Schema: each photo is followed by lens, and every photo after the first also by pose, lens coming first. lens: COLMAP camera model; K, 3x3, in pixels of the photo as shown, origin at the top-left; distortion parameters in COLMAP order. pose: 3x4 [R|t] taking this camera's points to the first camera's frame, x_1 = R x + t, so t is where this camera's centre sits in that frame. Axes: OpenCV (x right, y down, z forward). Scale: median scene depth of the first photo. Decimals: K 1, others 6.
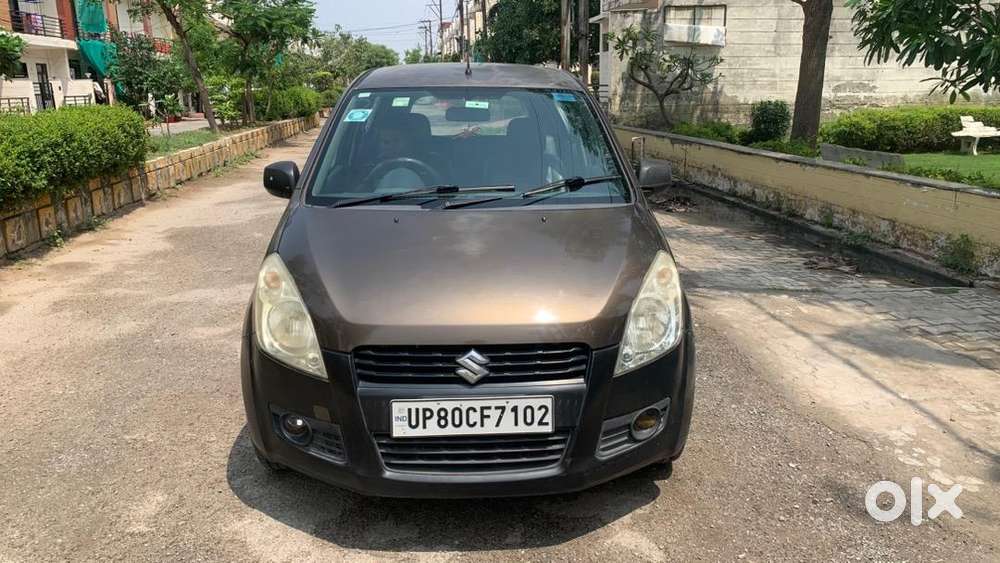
lens RADIAL K [[771.7, 0, 496.9], [0, 771.7, 243.8], [0, 0, 1]] dist [0.060792, -0.100746]
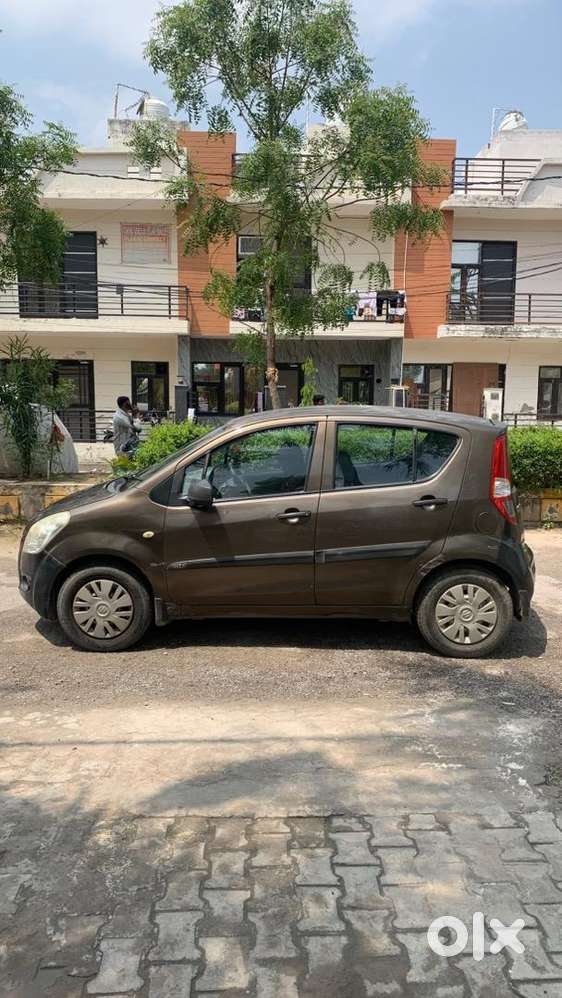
lens RADIAL K [[764.5, 0, 286.7], [0, 764.5, 470.6], [0, 0, 1]] dist [0.075099, -0.138990]
pose [[-0.074515, 0.108397, -0.991311, 1.889279], [-0.207517, 0.970627, 0.121734, -0.398665], [0.975389, 0.214784, -0.049832, 1.513579]]
